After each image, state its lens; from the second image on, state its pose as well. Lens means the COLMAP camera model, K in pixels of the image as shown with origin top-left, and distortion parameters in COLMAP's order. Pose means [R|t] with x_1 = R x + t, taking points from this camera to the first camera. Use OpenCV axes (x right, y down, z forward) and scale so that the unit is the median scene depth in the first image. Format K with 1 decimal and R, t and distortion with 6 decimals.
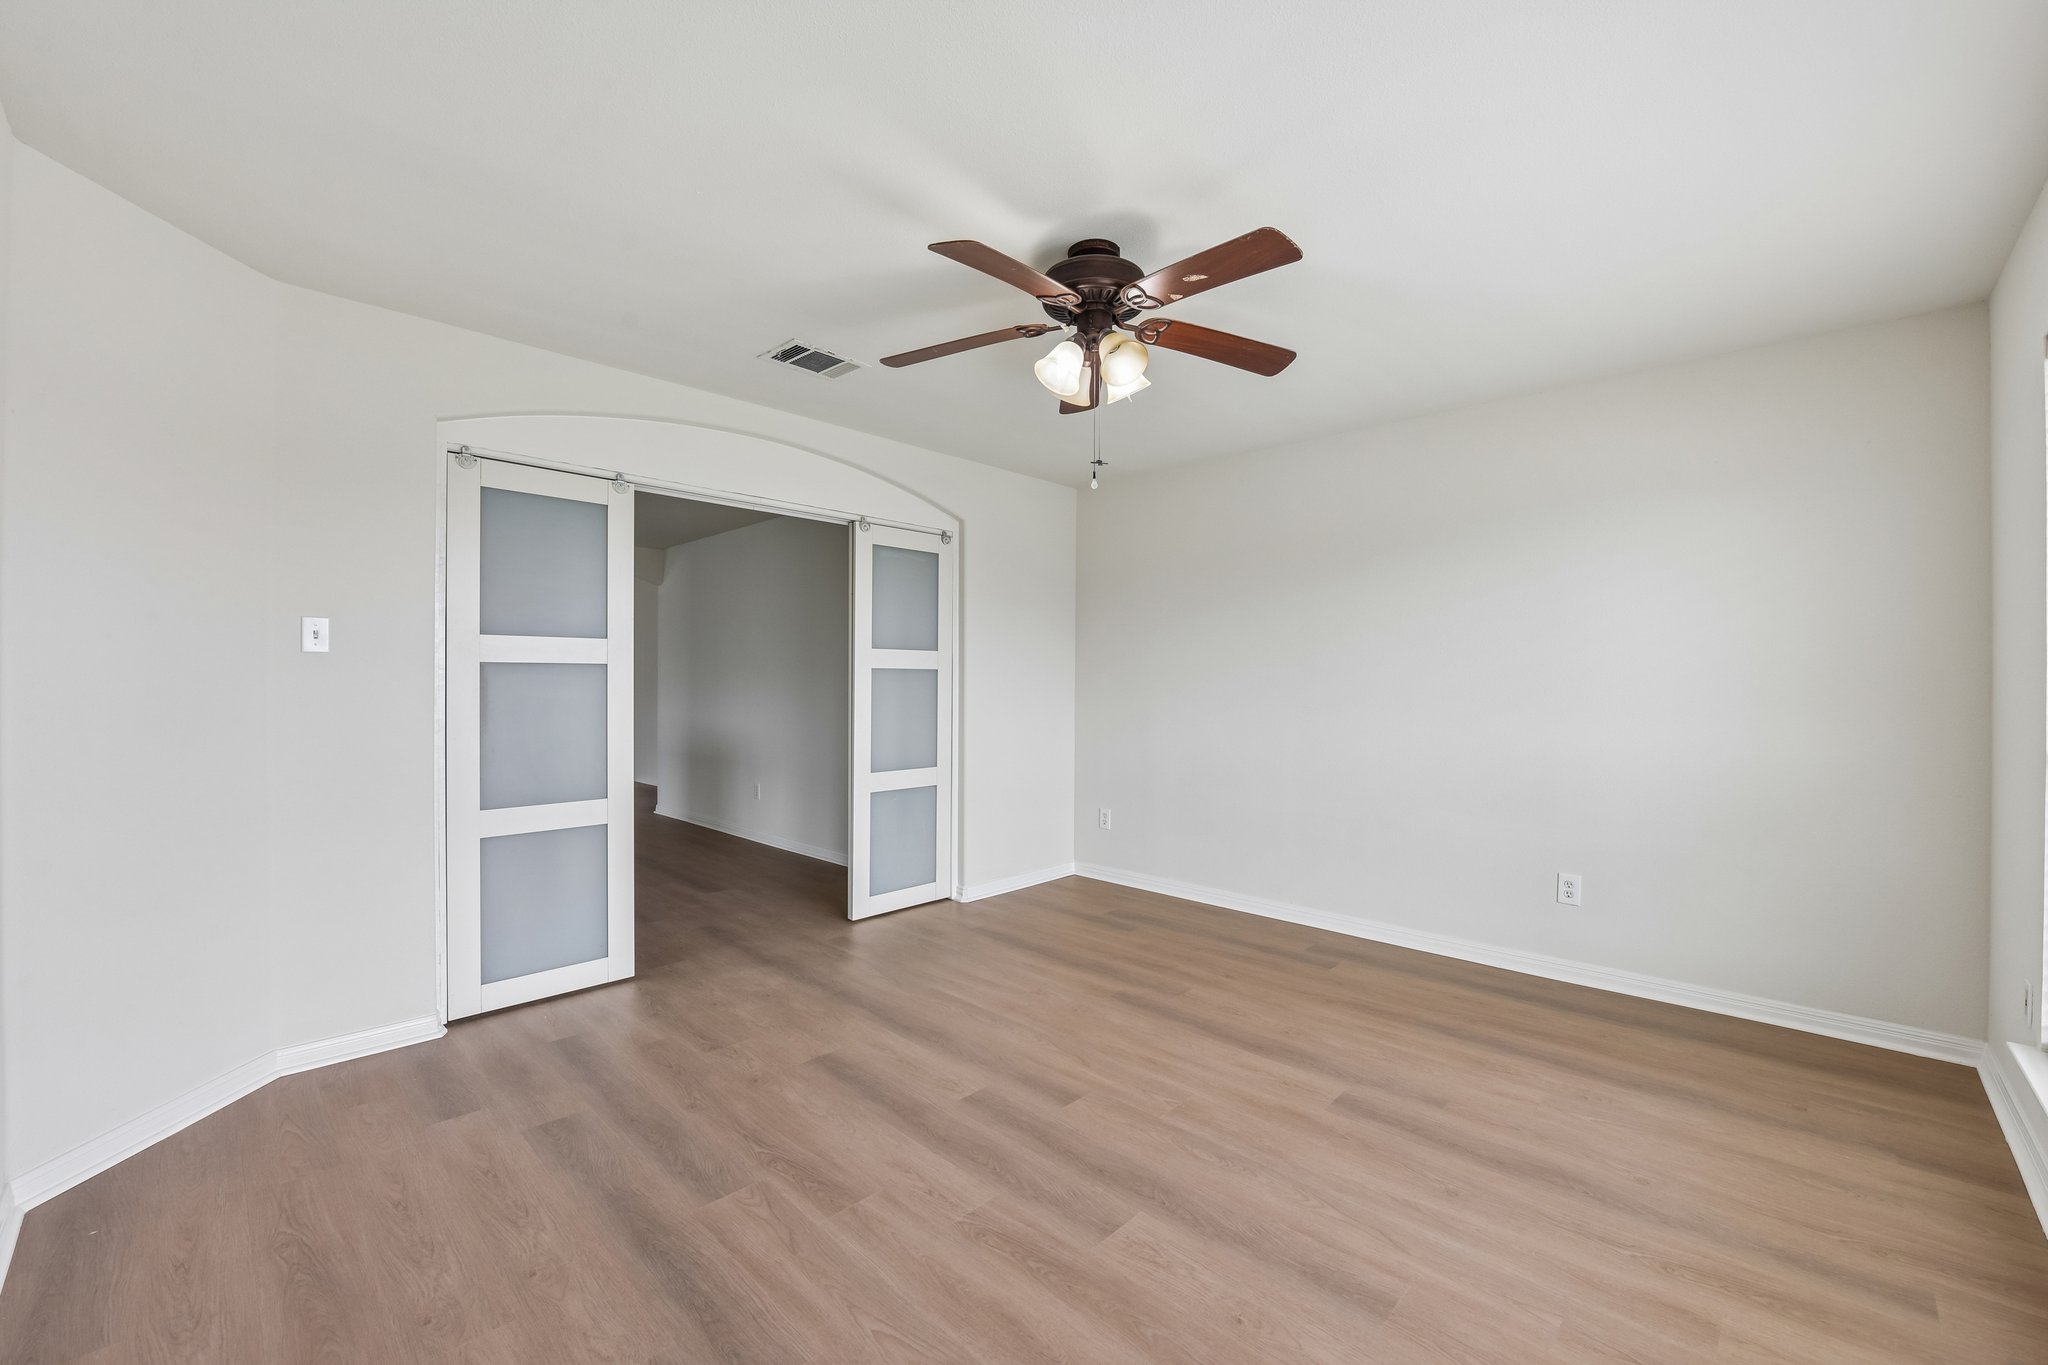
lens RADIAL K [[811.6, 0, 1026.4], [0, 811.6, 693.6], [0, 0, 1]] dist [-0.001432, -0.000934]
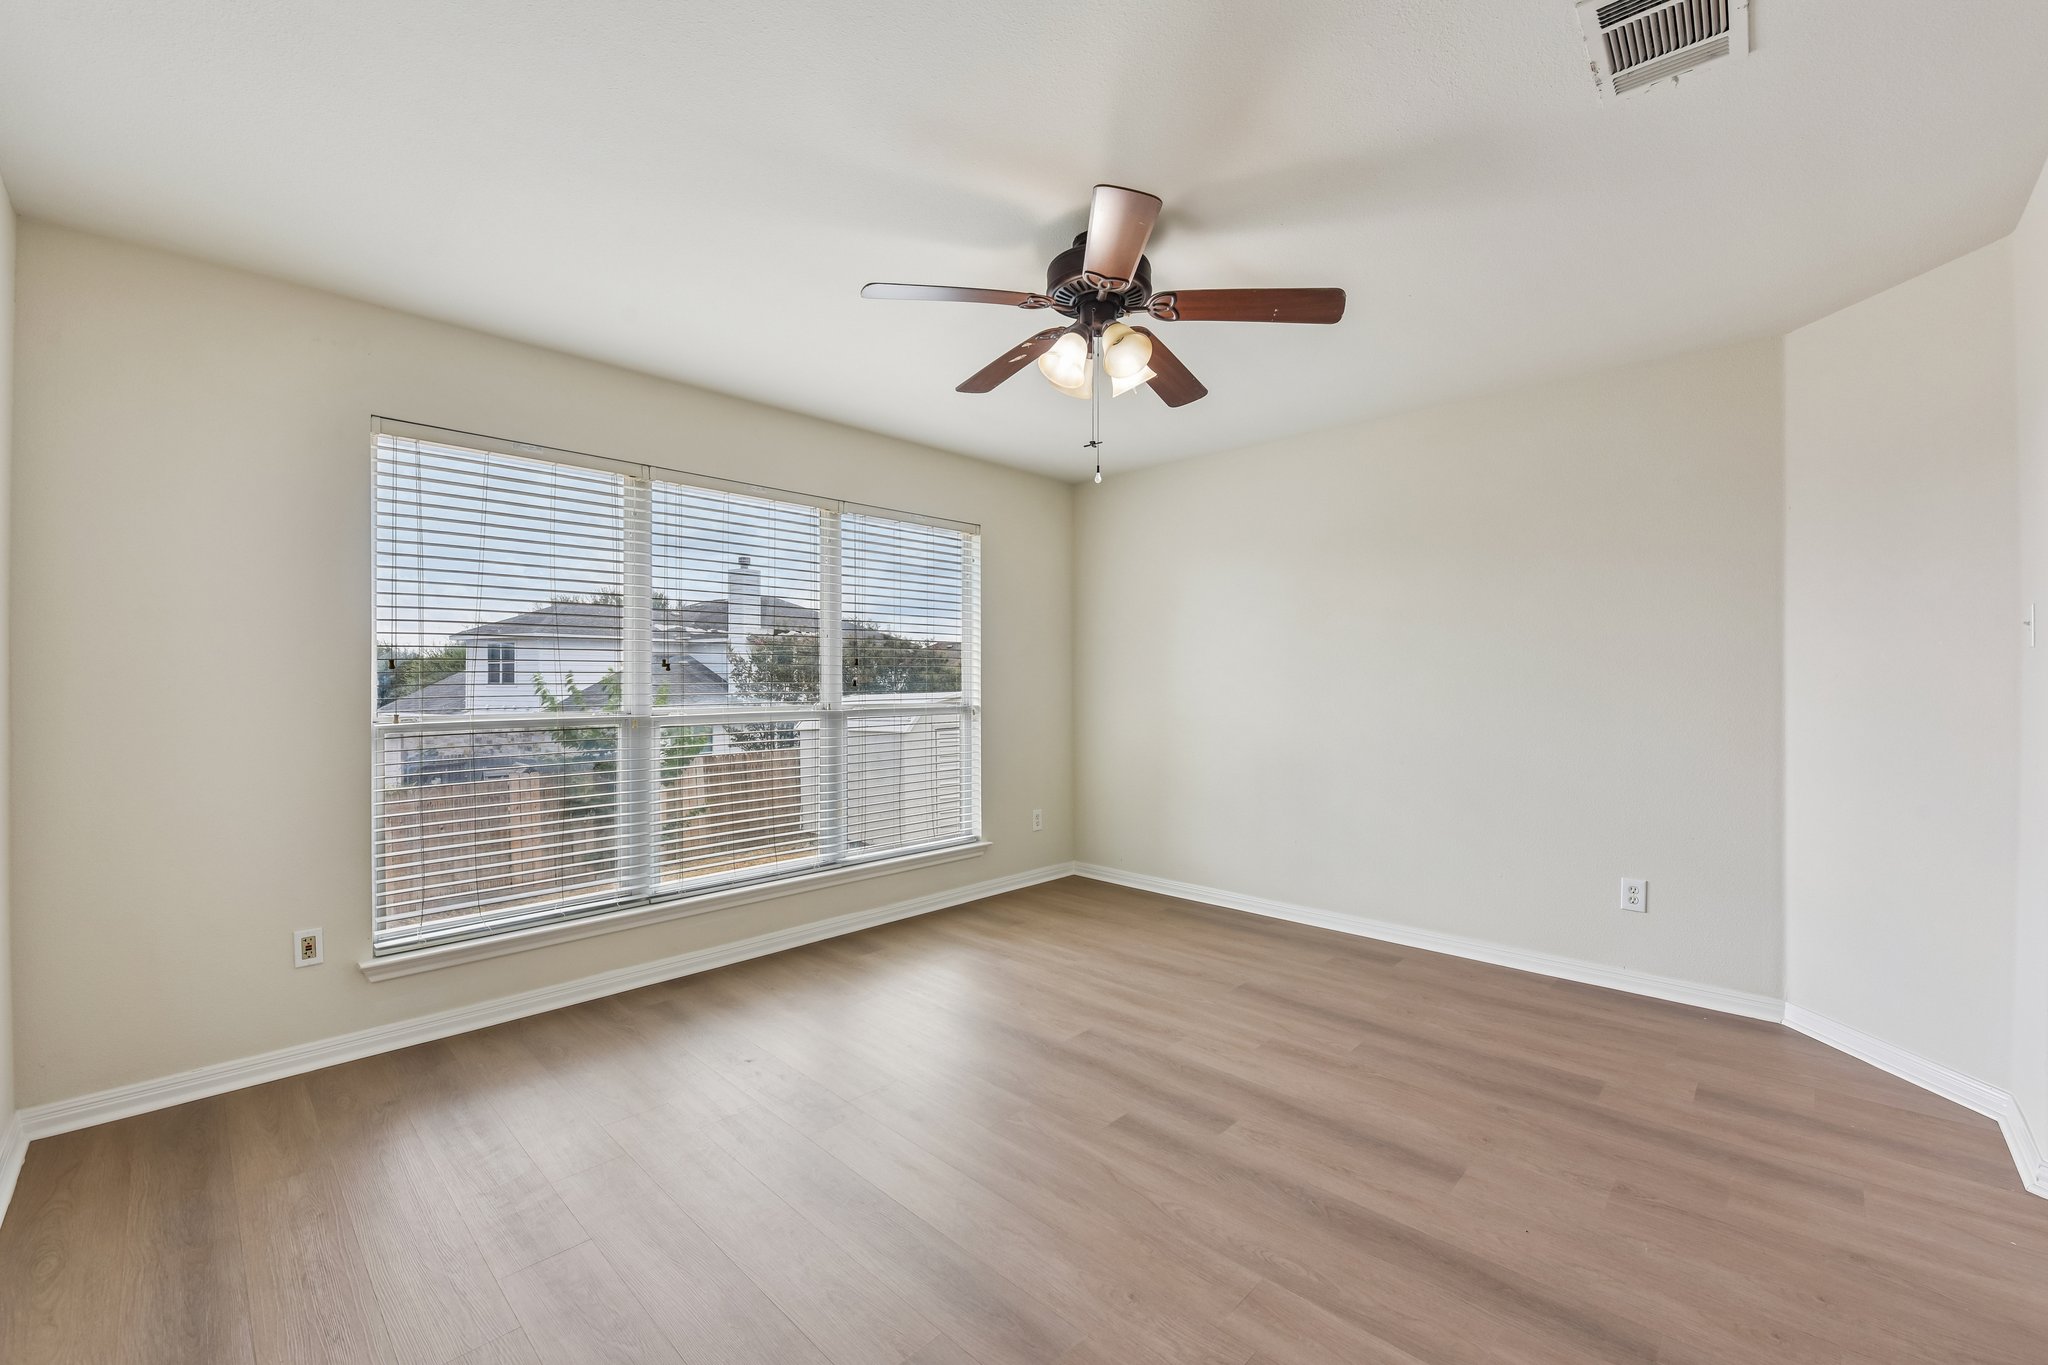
lens RADIAL K [[832.6, 0, 1024.0], [0, 832.6, 682.5], [0, 0, 1]] dist [-0.019818, -0.000286]
pose [[-0.999997, -0.001399, -0.001915, 0.175349], [-0.001432, 0.999841, 0.017798, -0.030335], [0.001889, 0.017801, -0.999840, 2.012589]]
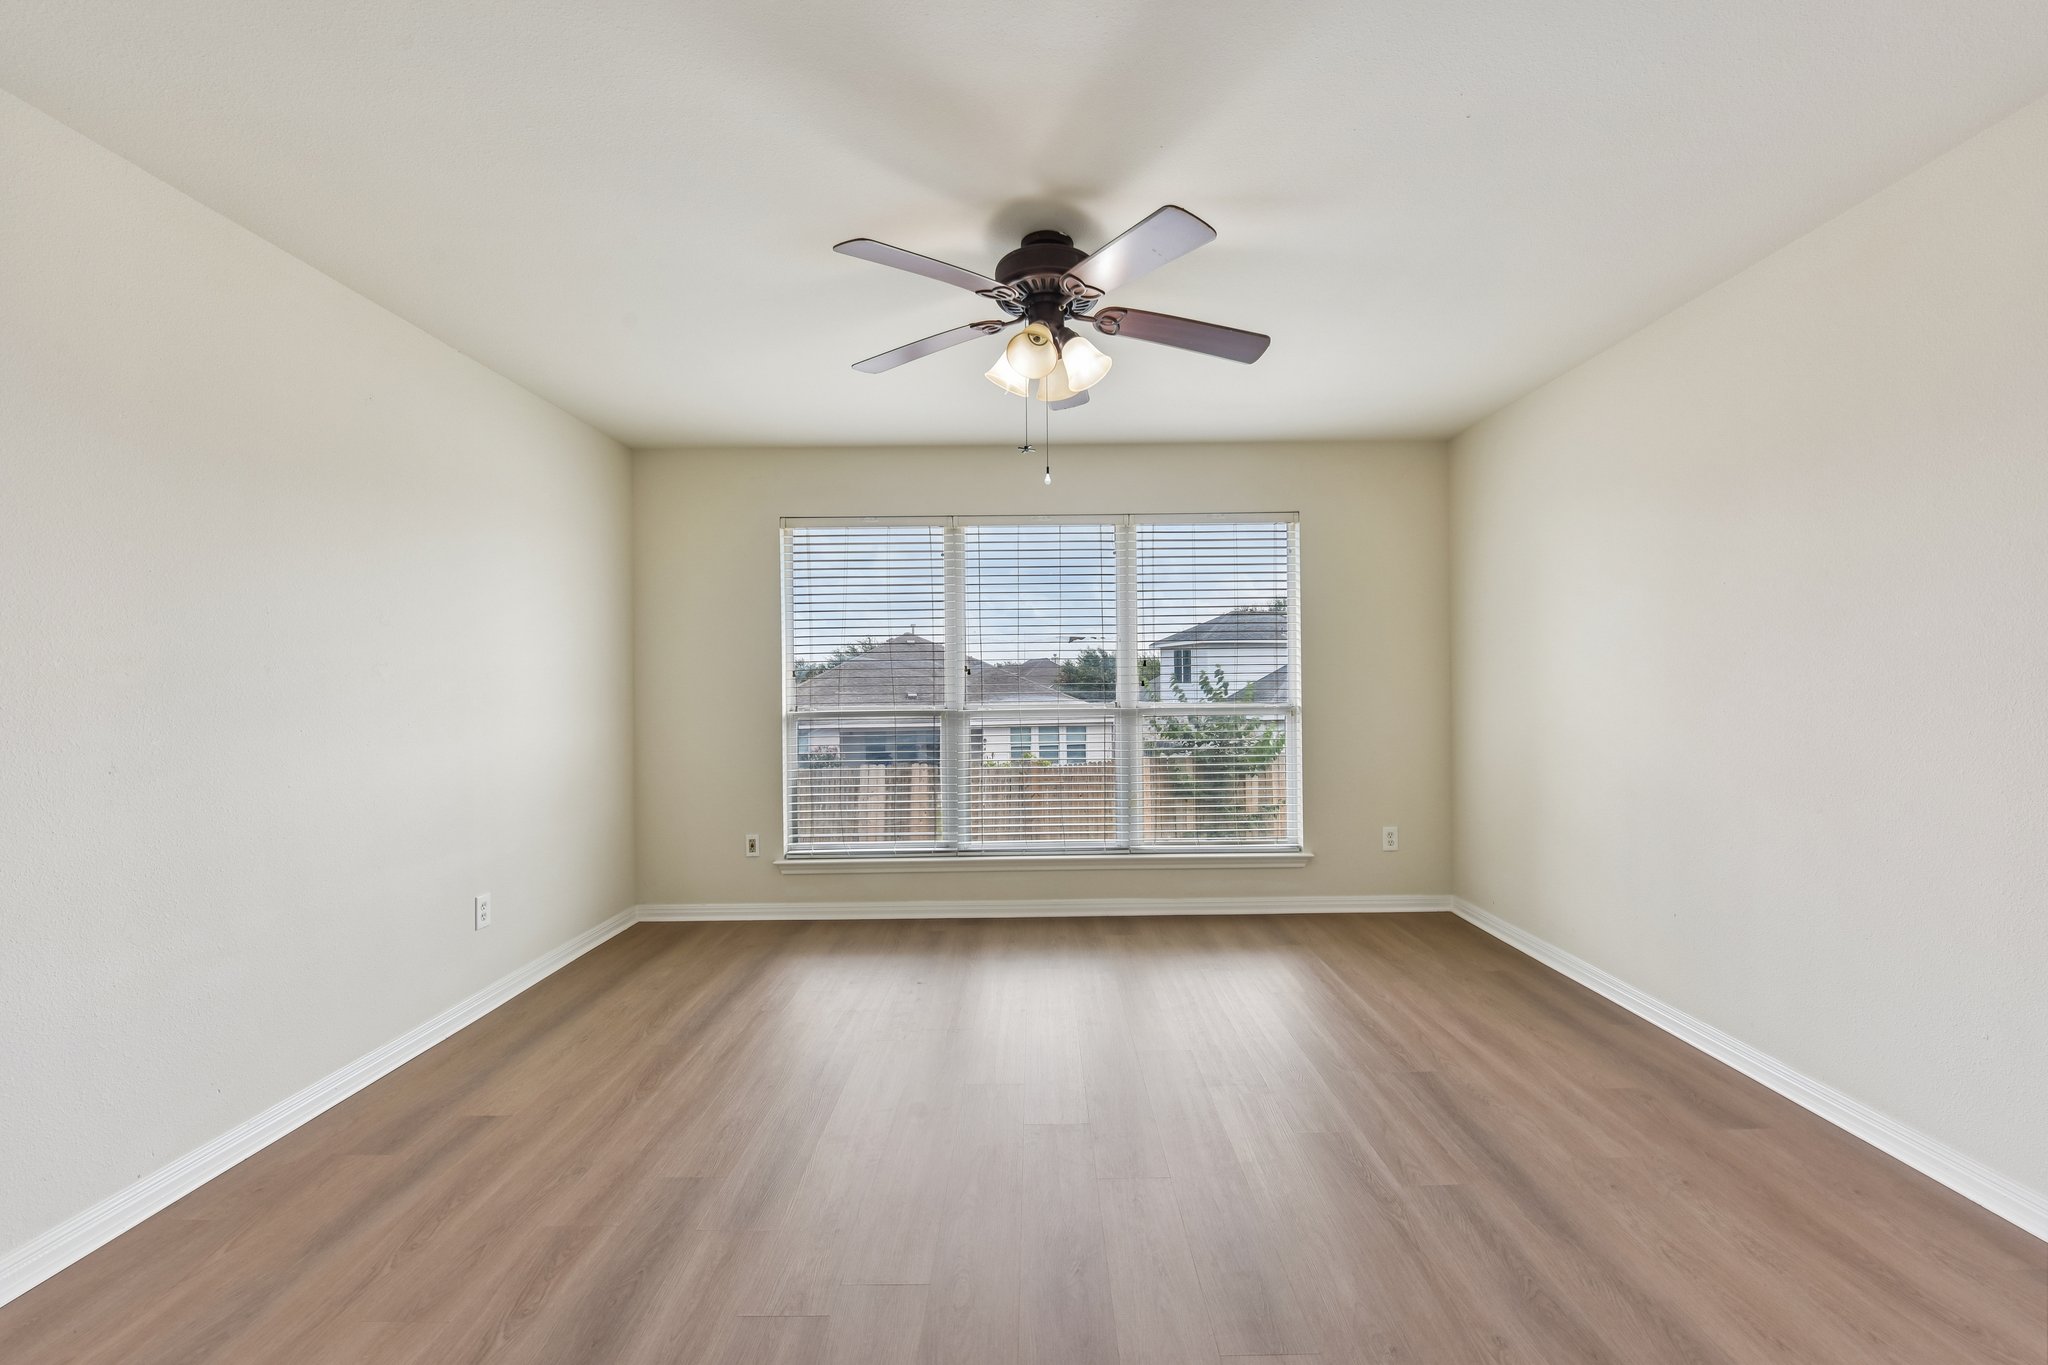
lens RADIAL K [[815.0, 0, 1030.9], [0, 815.0, 687.0], [0, 0, 1]] dist [-0.014057, -0.000507]
pose [[-0.692140, 0.000896, 0.721763, -0.619137], [0.020227, 0.999631, 0.018156, -0.026760], [-0.721480, 0.027165, -0.691902, 1.705674]]
